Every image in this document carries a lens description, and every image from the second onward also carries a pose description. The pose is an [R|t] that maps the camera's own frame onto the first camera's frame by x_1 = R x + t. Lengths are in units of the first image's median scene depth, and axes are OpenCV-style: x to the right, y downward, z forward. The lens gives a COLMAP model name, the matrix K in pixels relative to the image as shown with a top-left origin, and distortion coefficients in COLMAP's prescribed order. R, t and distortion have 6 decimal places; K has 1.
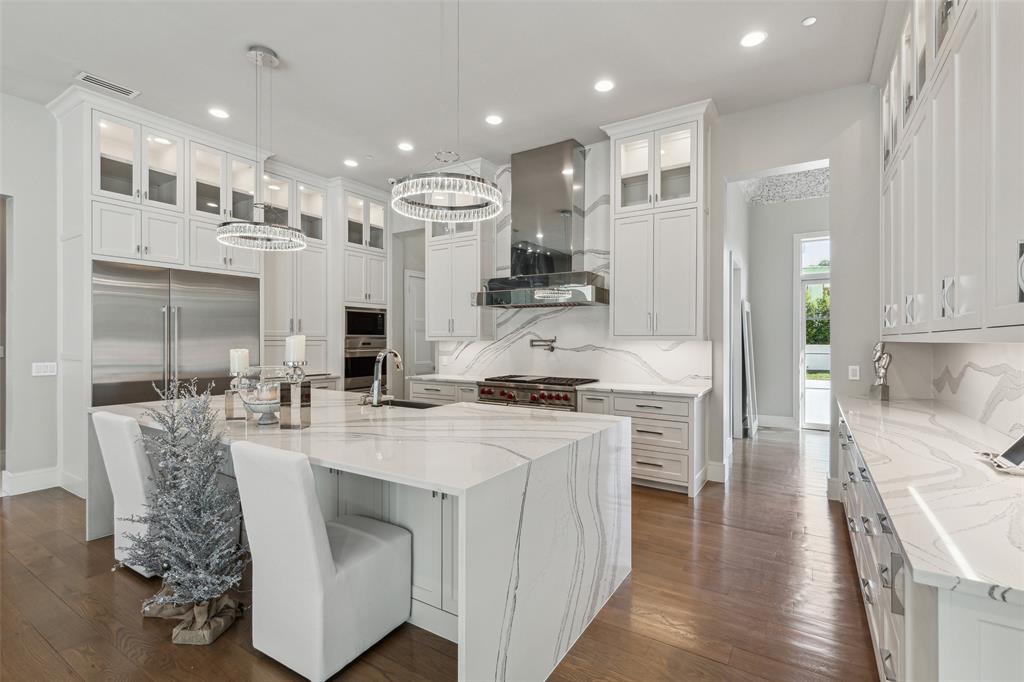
lens RADIAL K [[475.5, 0, 501.5], [0, 475.5, 339.6], [0, 0, 1]] dist [0.003582, -0.000031]
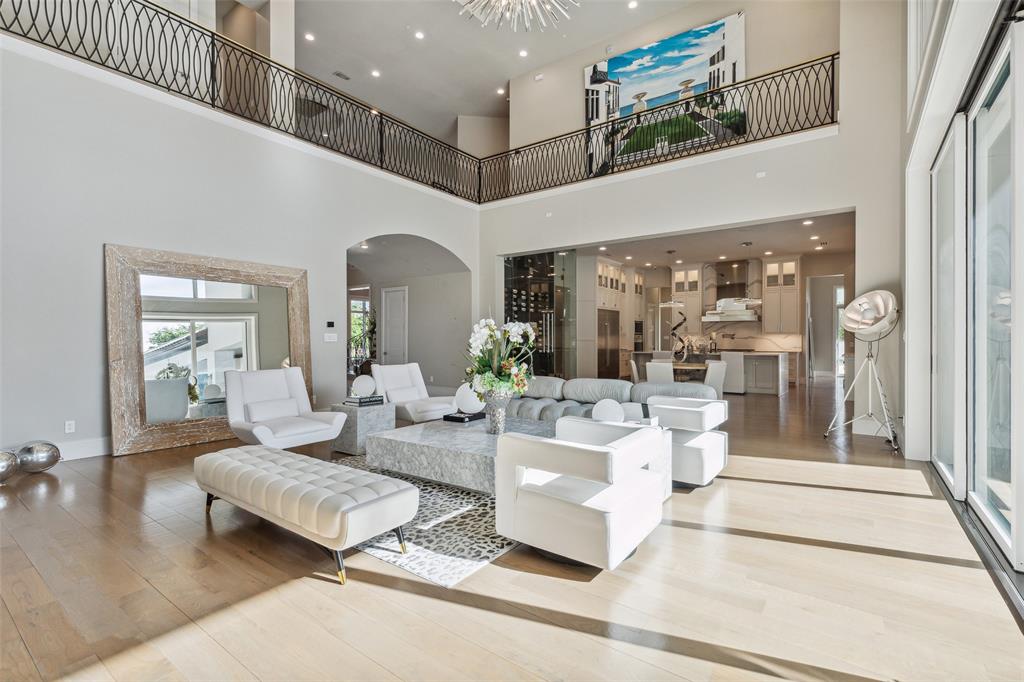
lens RADIAL K [[475.5, 0, 500.9], [0, 475.5, 342.6], [0, 0, 1]] dist [0.003582, -0.000031]
pose [[0.998265, -0.000102, -0.058875, -0.988816], [0.000596, 0.999965, 0.008366, 0.021455], [0.058872, -0.008387, 0.998230, -1.627269]]
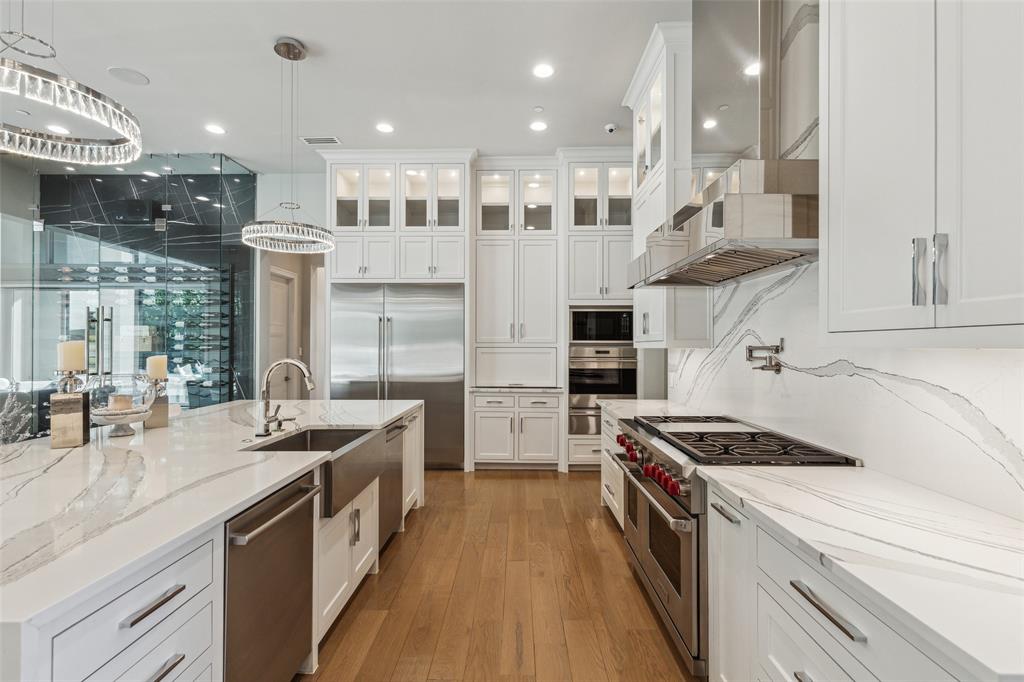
lens RADIAL K [[475.5, 0, 509.5], [0, 475.5, 349.3], [0, 0, 1]] dist [0.003582, -0.000031]
pose [[0.529930, 0.005199, -0.848025, 0.351664], [0.000949, 0.999977, 0.006724, -0.000386], [0.848041, -0.004368, 0.529913, 0.553141]]
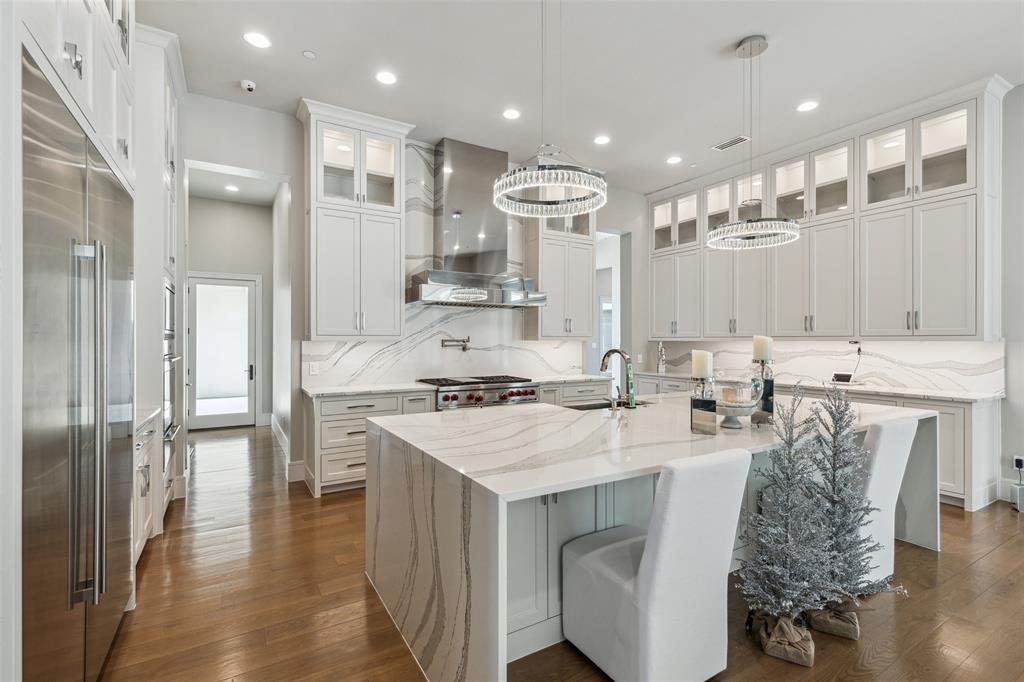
lens RADIAL K [[475.5, 0, 509.3], [0, 475.5, 340.0], [0, 0, 1]] dist [0.003582, -0.000031]
pose [[0.439349, -0.000092, 0.898316, -0.746397], [-0.001034, 0.999999, 0.000608, 0.000105], [-0.898316, -0.001196, 0.439349, 0.479034]]
